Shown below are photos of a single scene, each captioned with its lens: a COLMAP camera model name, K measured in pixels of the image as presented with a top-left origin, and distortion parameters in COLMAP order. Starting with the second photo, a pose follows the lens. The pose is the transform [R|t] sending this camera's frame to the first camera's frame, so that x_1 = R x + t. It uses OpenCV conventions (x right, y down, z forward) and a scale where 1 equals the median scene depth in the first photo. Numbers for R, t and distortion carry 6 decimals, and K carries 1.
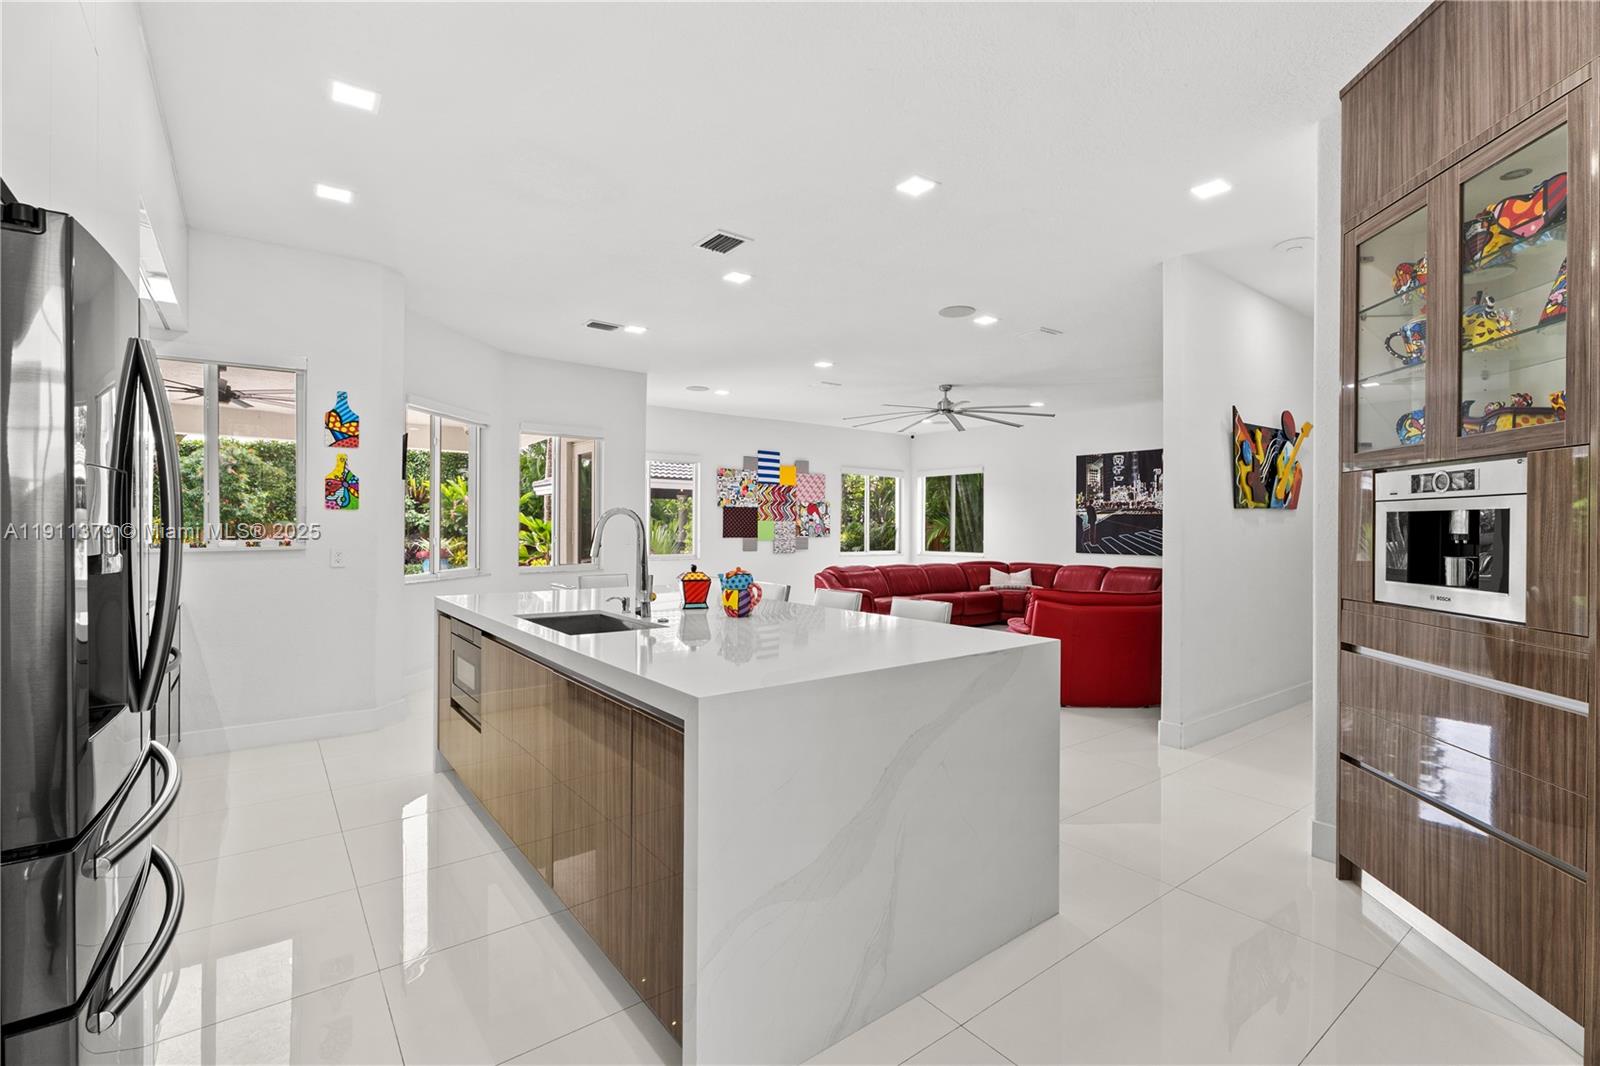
lens RADIAL K [[708.8, 0, 800.8], [0, 708.8, 530.7], [0, 0, 1]] dist [0.003684, 0.001172]
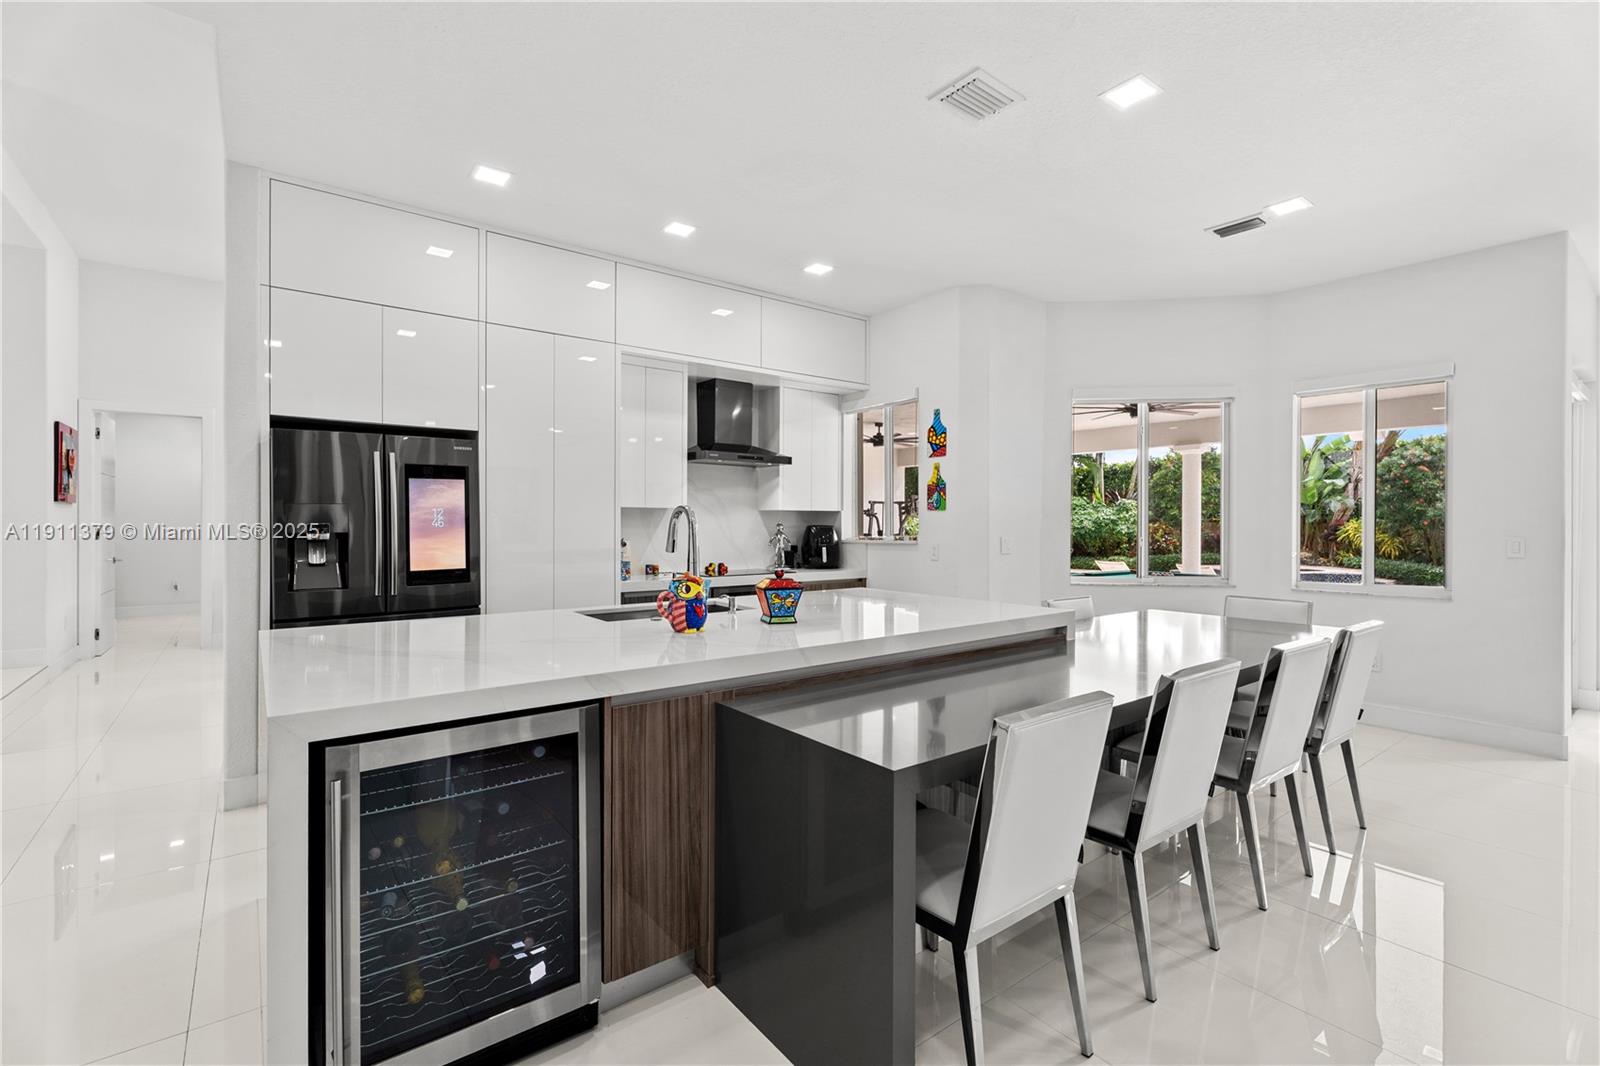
lens RADIAL K [[708.8, 0, 817.3], [0, 708.8, 500.6], [0, 0, 1]] dist [0.003684, 0.001172]
pose [[0.000546, -0.036648, -0.999328, 0.176055], [-0.008766, 0.999290, -0.036652, -0.000696], [0.999961, 0.008780, 0.000224, 0.277533]]
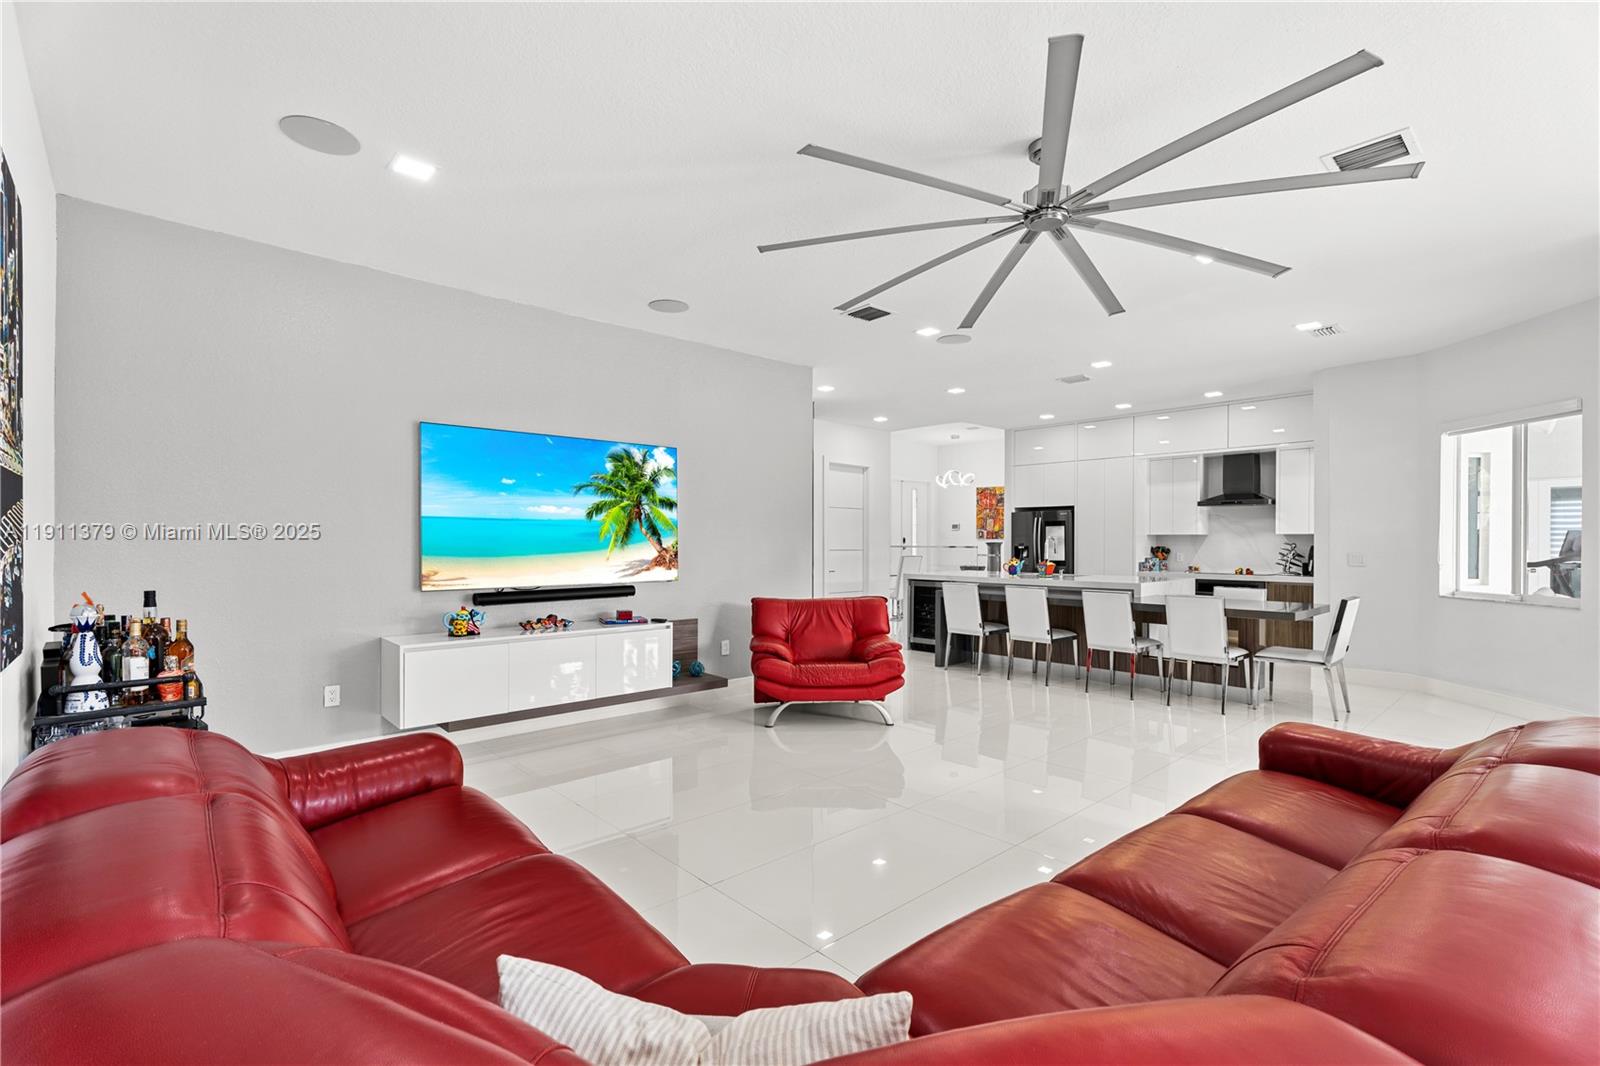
lens RADIAL K [[708.8, 0, 800.7], [0, 708.8, 540.2], [0, 0, 1]] dist [0.003684, 0.001172]
pose [[-0.995562, -0.009035, -0.093674, 0.254625], [-0.009084, 0.999959, 0.000106, -0.001354], [0.093670, 0.000957, -0.995603, 1.078143]]
